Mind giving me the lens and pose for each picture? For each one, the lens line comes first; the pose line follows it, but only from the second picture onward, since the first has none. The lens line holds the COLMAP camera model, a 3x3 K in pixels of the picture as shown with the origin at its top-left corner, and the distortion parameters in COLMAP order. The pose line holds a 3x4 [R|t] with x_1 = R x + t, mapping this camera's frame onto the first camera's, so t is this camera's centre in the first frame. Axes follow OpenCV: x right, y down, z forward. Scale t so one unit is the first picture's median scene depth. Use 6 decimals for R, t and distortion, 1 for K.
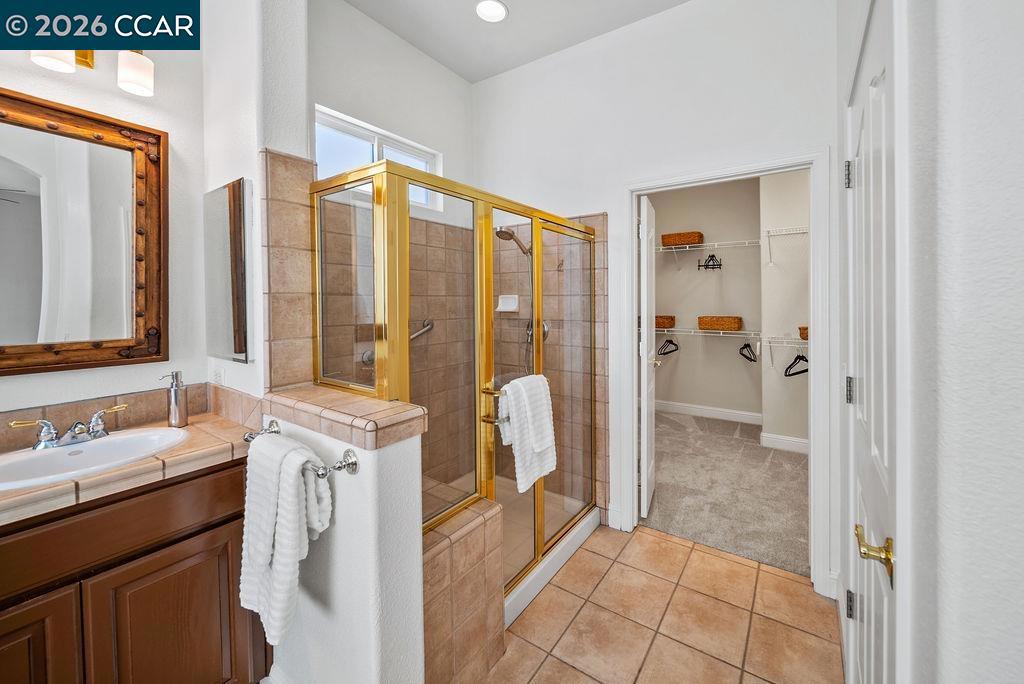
lens RADIAL K [[397.3, 0, 544.3], [0, 397.3, 299.6], [0, 0, 1]] dist [-0.000734, -0.000151]
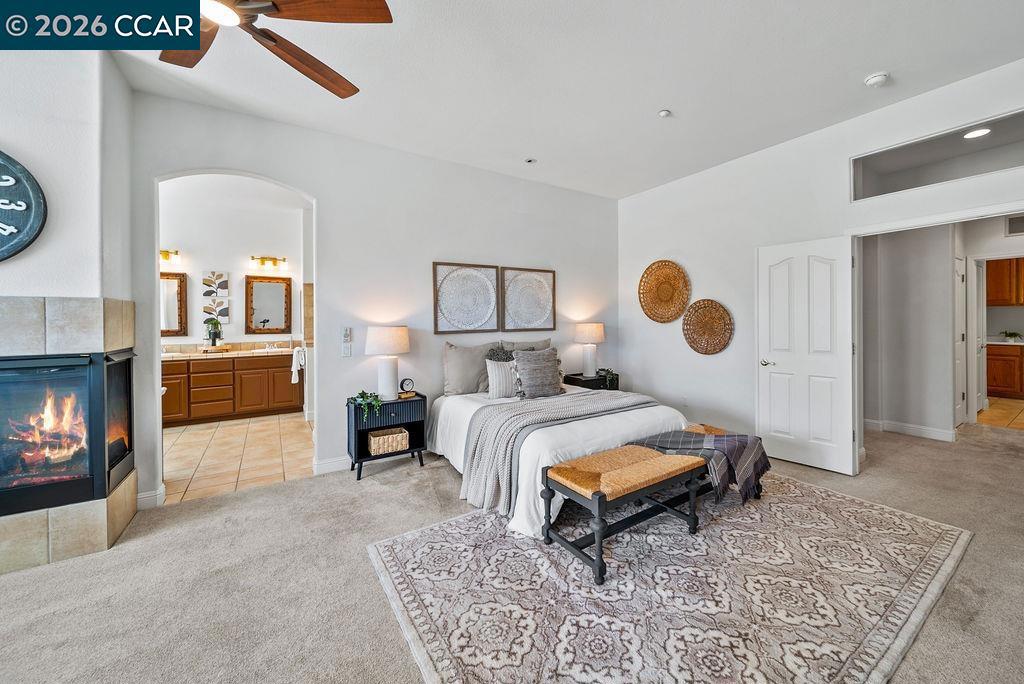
lens RADIAL K [[387.0, 0, 540.7], [0, 387.0, 318.1], [0, 0, 1]] dist [-0.000713, -0.000240]
pose [[0.924888, -0.005497, -0.380199, 3.039445], [0.004551, 0.999984, -0.003386, 0.019456], [0.380212, 0.001401, 0.924898, -1.762828]]
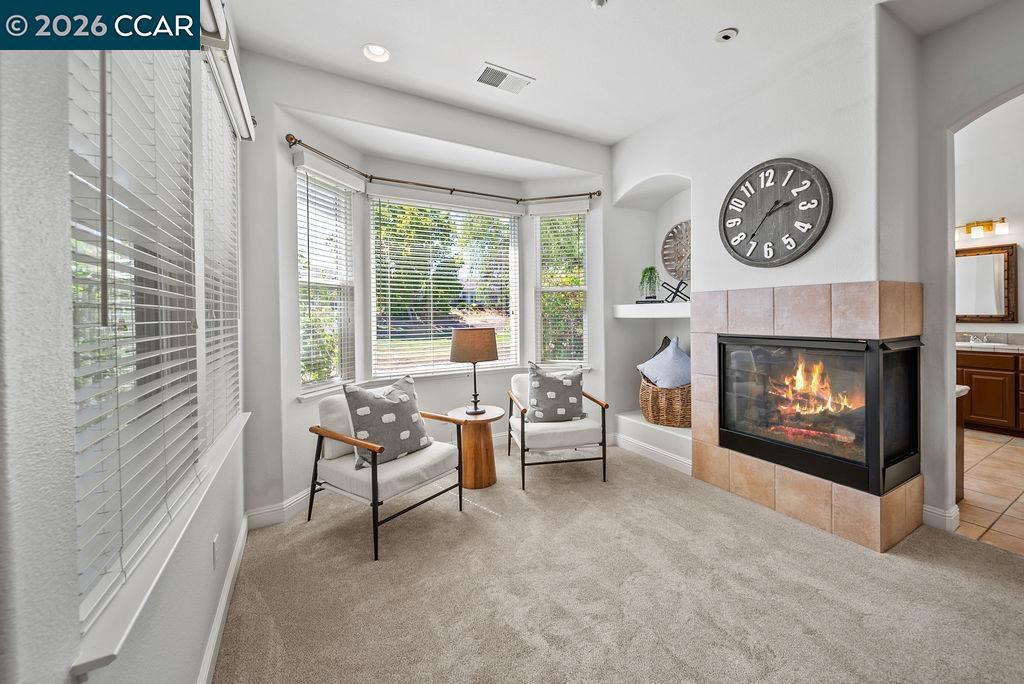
lens RADIAL K [[397.0, 0, 525.4], [0, 397.0, 319.4], [0, 0, 1]] dist [0.000718, -0.000097]
pose [[-0.446948, 0.023775, -0.894244, 2.858314], [0.015625, 0.999702, 0.018769, 0.020127], [0.894423, -0.005584, -0.447187, -1.612521]]
